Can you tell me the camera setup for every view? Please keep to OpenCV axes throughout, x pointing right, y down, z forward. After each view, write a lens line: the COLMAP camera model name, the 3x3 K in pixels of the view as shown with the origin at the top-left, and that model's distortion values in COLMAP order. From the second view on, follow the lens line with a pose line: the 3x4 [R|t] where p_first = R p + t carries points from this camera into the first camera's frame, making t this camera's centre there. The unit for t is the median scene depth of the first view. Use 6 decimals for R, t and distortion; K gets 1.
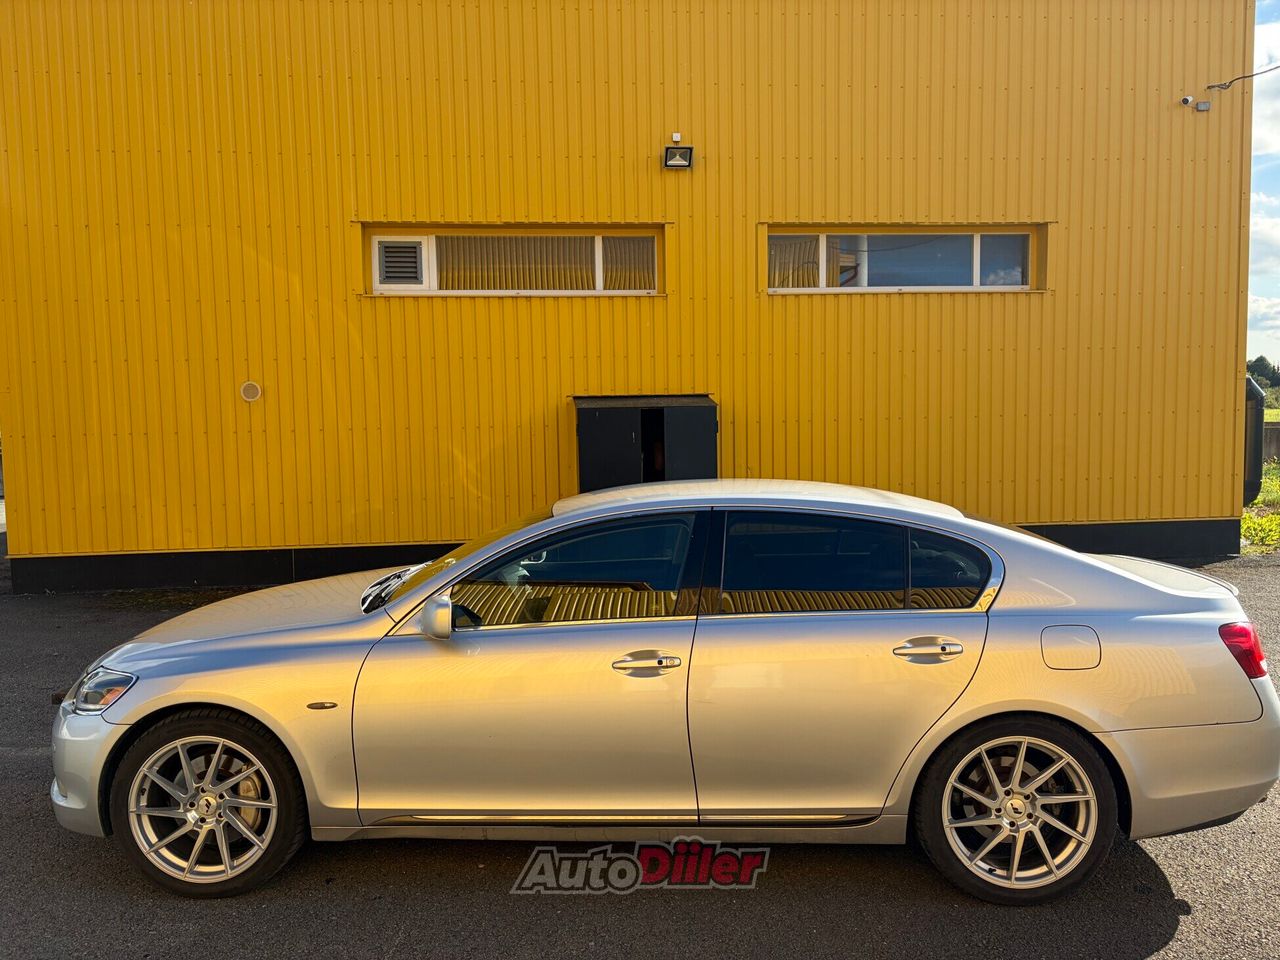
lens RADIAL K [[988.1, 0, 640.0], [0, 988.1, 480.0], [0, 0, 1]] dist [0.093999, -0.130197]
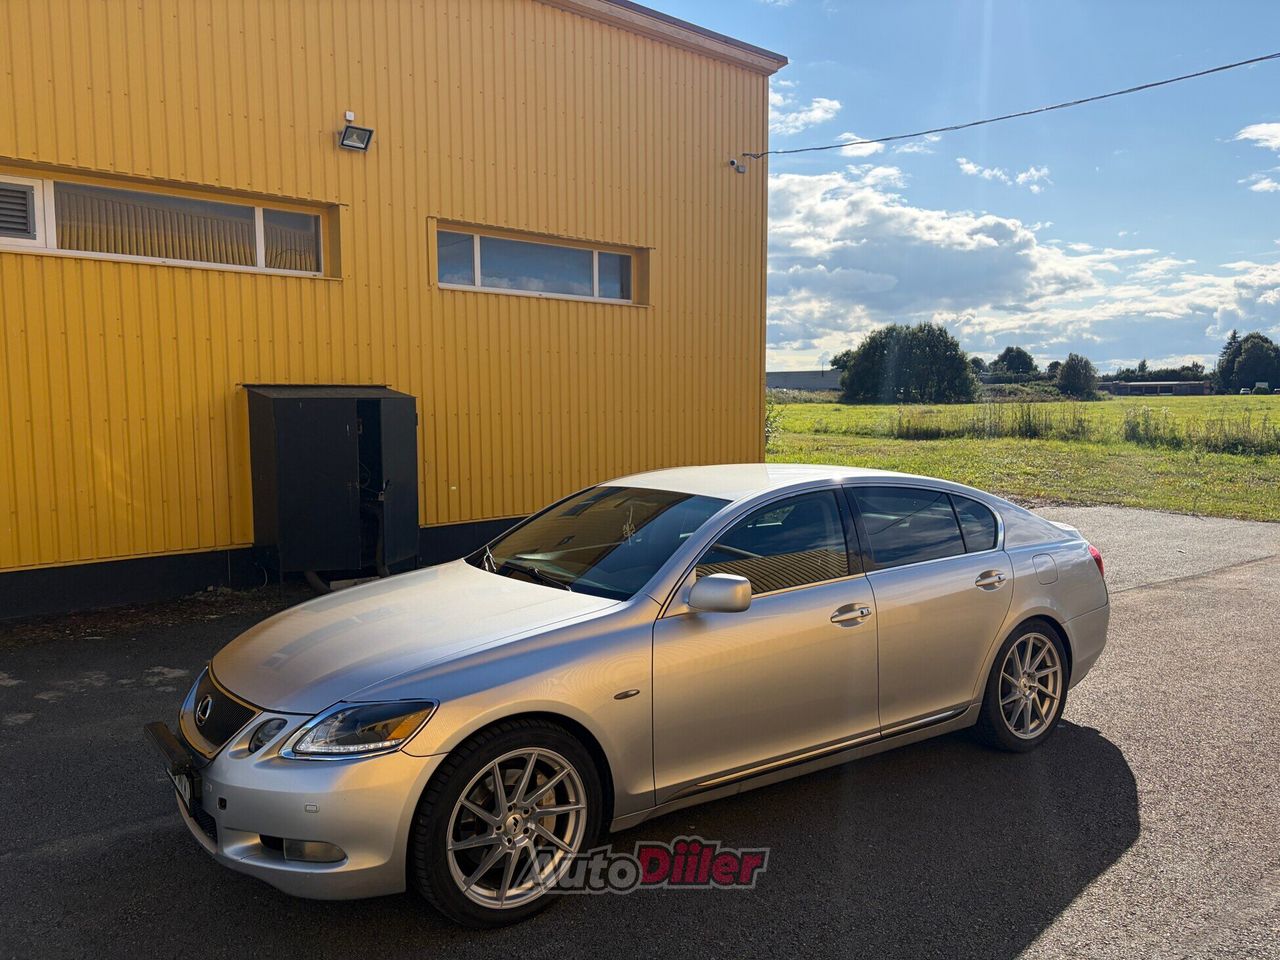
lens RADIAL K [[986.6, 0, 638.2], [0, 986.6, 470.2], [0, 0, 1]] dist [0.107682, -0.103599]
pose [[0.796115, -0.034766, 0.604145, -0.332428], [0.035904, 0.999303, 0.010193, -0.004078], [-0.604079, 0.013576, 0.796809, 0.069281]]
